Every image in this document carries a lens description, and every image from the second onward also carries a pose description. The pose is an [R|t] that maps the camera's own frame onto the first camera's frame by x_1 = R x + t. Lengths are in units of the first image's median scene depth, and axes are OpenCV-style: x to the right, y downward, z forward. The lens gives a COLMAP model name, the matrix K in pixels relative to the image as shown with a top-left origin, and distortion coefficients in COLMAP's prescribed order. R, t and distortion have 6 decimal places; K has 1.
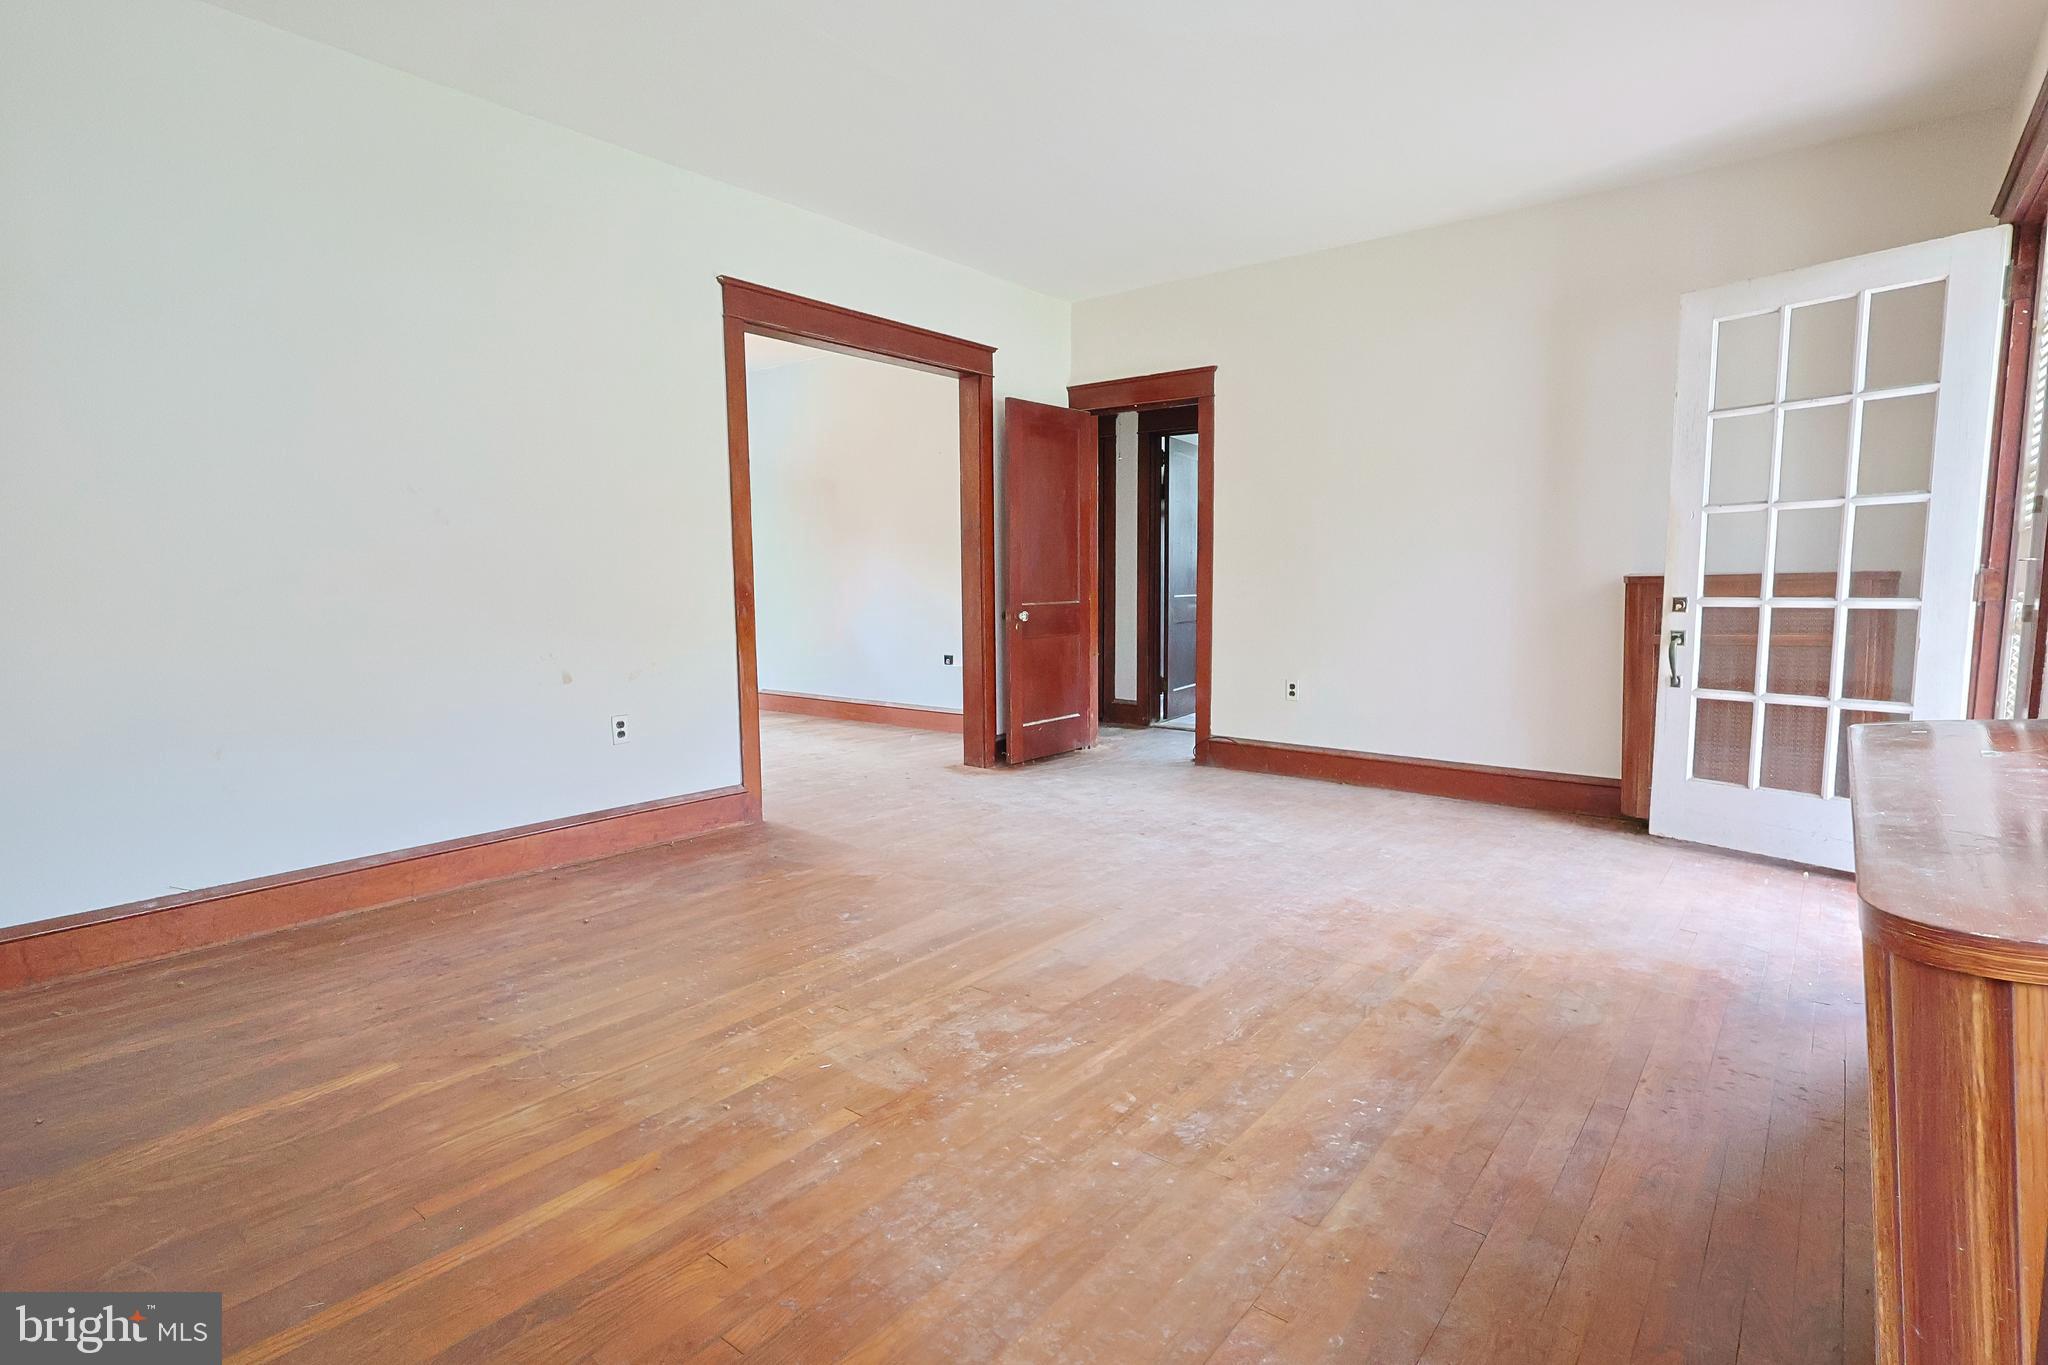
lens RADIAL K [[1039.4, 0, 1024.0], [0, 1039.4, 682.5], [0, 0, 1]] dist [0.000593, 0.000105]
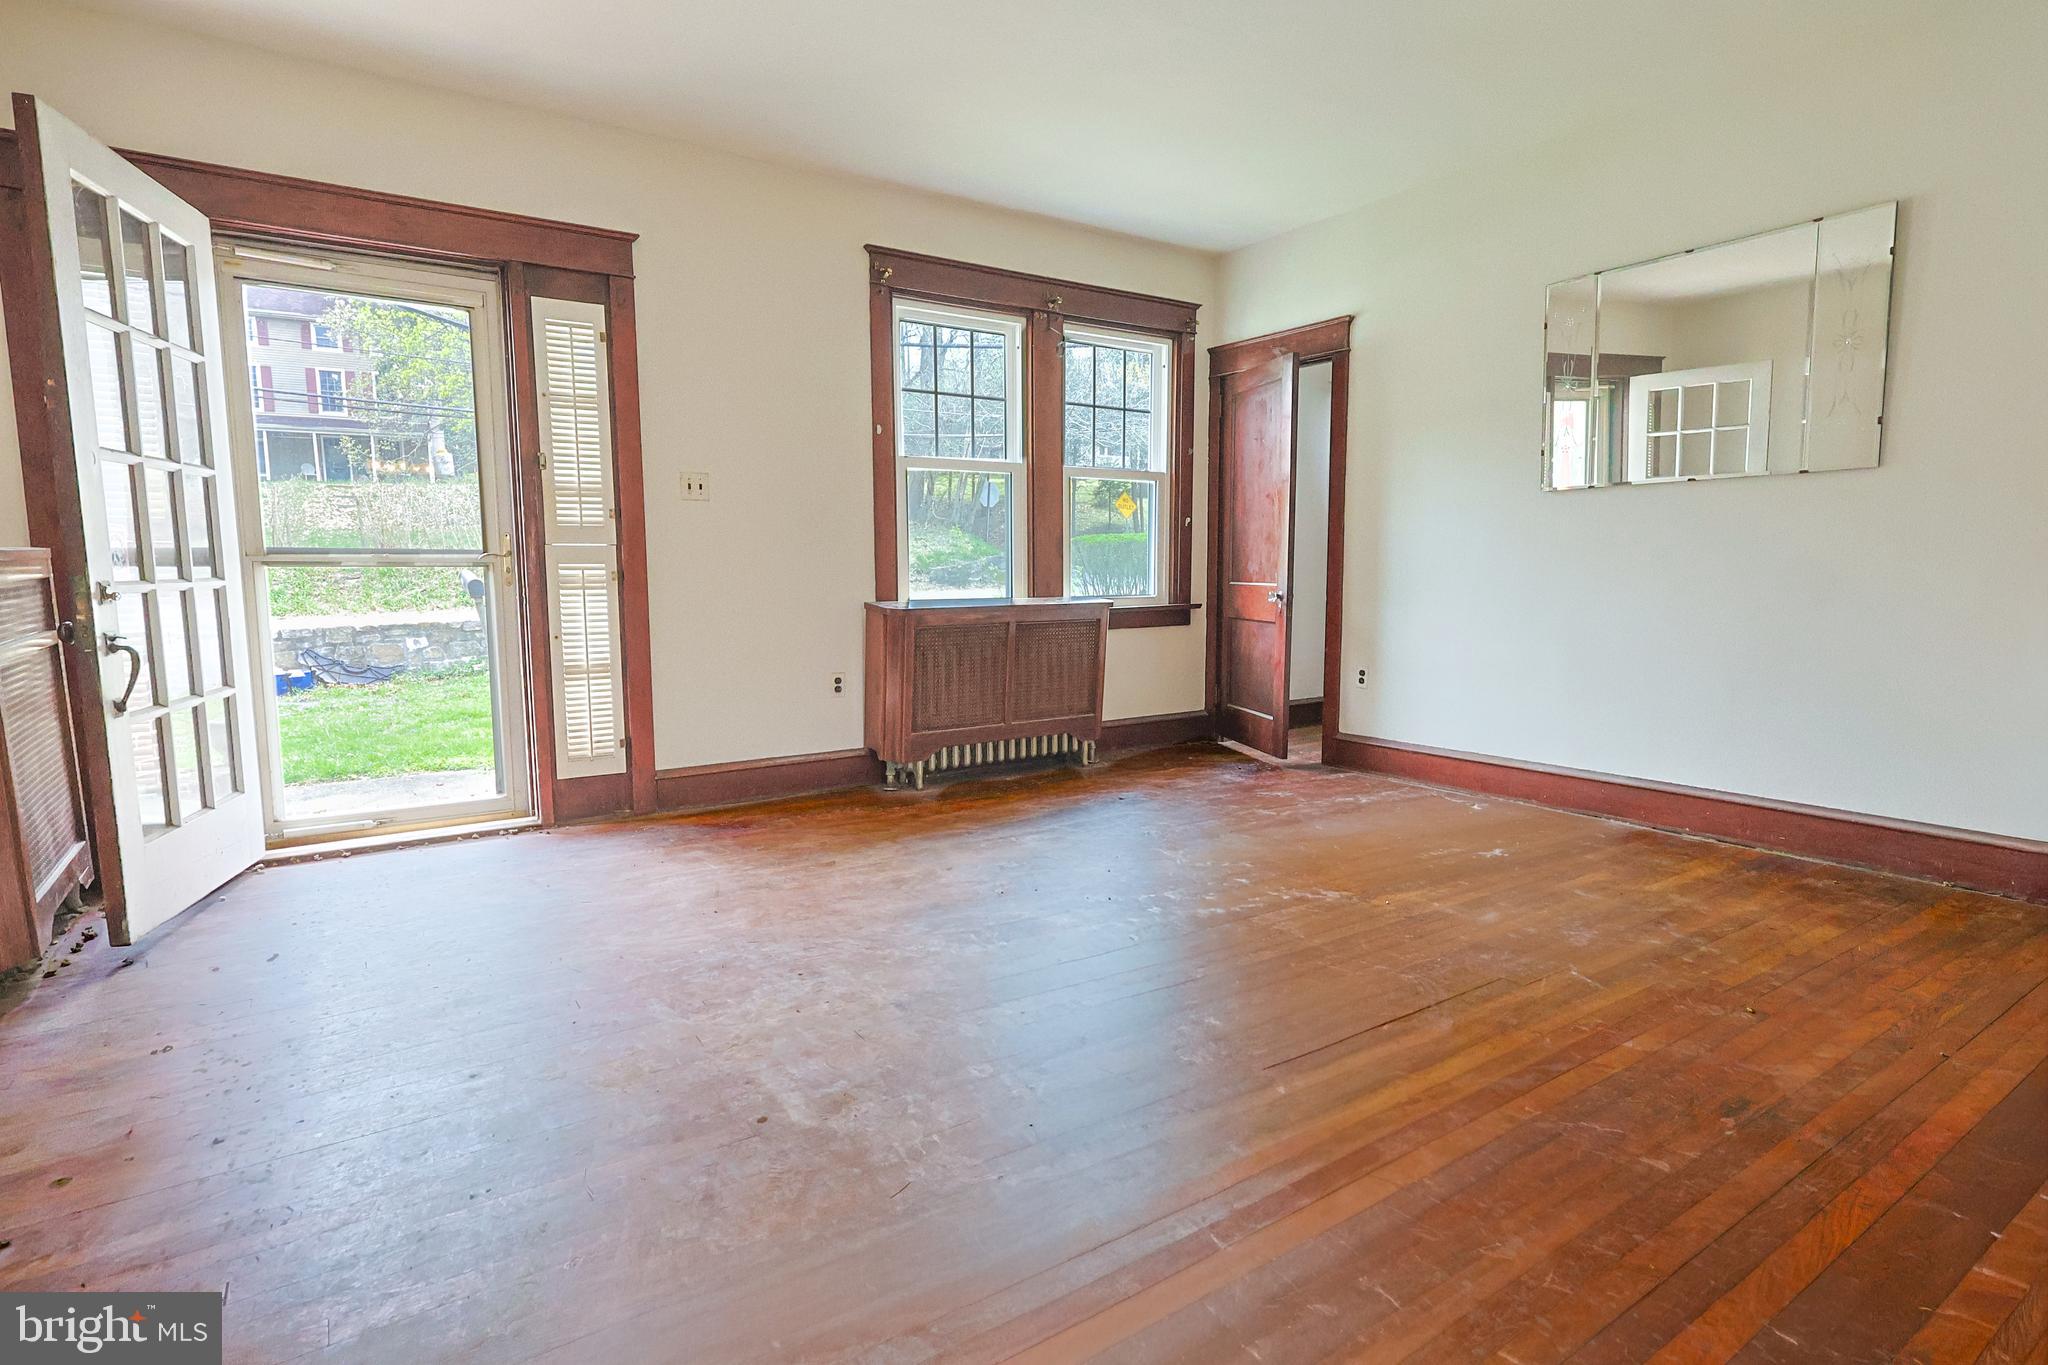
lens RADIAL K [[1039.4, 0, 1024.0], [0, 1039.4, 682.5], [0, 0, 1]] dist [0.000593, 0.000105]
pose [[-0.953709, -0.018297, 0.300173, -0.182633], [0.045822, 0.977652, 0.205176, -0.184042], [-0.297219, 0.209433, -0.931557, 2.048019]]
